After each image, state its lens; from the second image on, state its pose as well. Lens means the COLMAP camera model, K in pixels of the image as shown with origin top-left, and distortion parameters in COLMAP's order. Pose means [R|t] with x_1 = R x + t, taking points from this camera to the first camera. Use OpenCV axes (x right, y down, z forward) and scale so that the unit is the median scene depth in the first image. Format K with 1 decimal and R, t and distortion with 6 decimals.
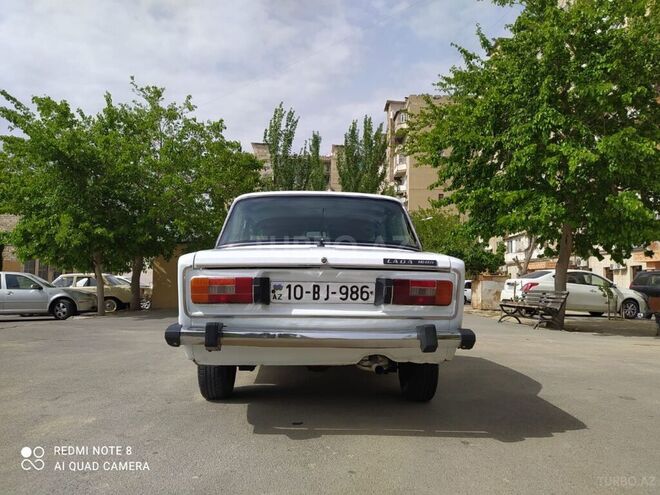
lens RADIAL K [[490.5, 0, 330.0], [0, 490.5, 247.5], [0, 0, 1]] dist [0.086713, -0.134162]
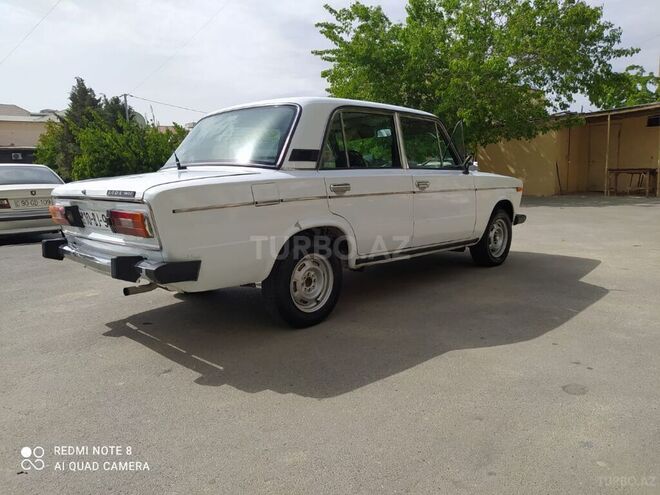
lens RADIAL K [[490.5, 0, 330.0], [0, 490.5, 247.5], [0, 0, 1]] dist [0.086713, -0.134162]
pose [[0.693683, 0.081183, -0.715690, 1.187574], [0.093320, 0.975123, 0.201062, -0.026938], [0.714209, -0.206262, 0.668851, 0.600421]]
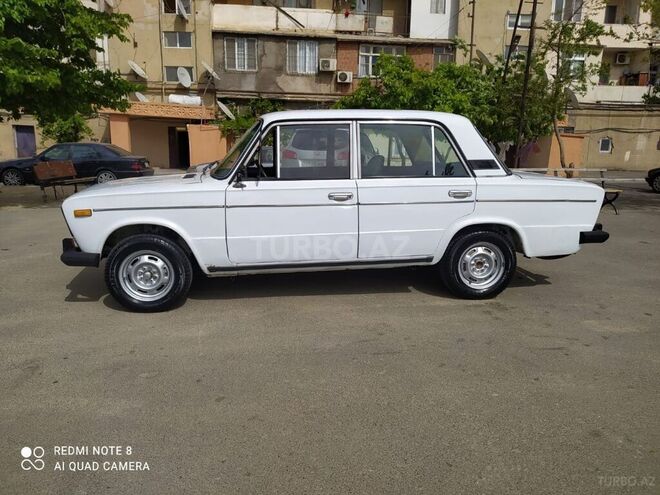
lens RADIAL K [[490.5, 0, 330.0], [0, 490.5, 247.5], [0, 0, 1]] dist [0.086713, -0.134162]
pose [[-0.071282, -0.217608, 0.973430, -2.122893], [-0.096569, 0.972834, 0.210403, -0.078442], [-0.992770, -0.079005, -0.090360, 2.516006]]
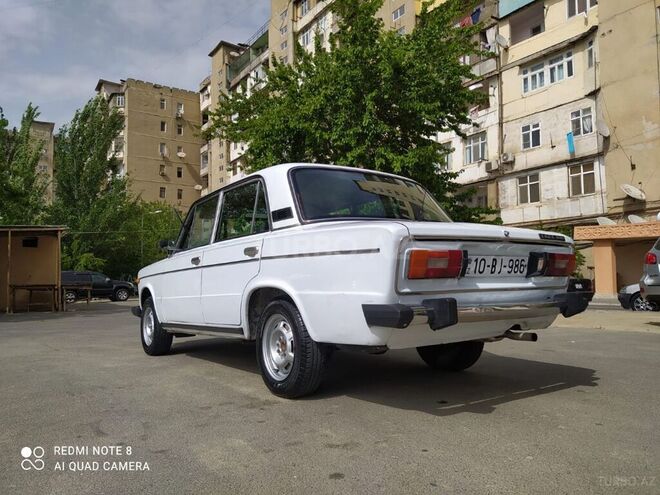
lens RADIAL K [[490.5, 0, 330.0], [0, 490.5, 247.5], [0, 0, 1]] dist [0.086713, -0.134162]
pose [[0.844025, 0.010047, 0.536209, -0.854667], [-0.014039, 0.999896, 0.003364, 0.054688], [-0.536119, -0.010367, 0.844078, 0.322985]]
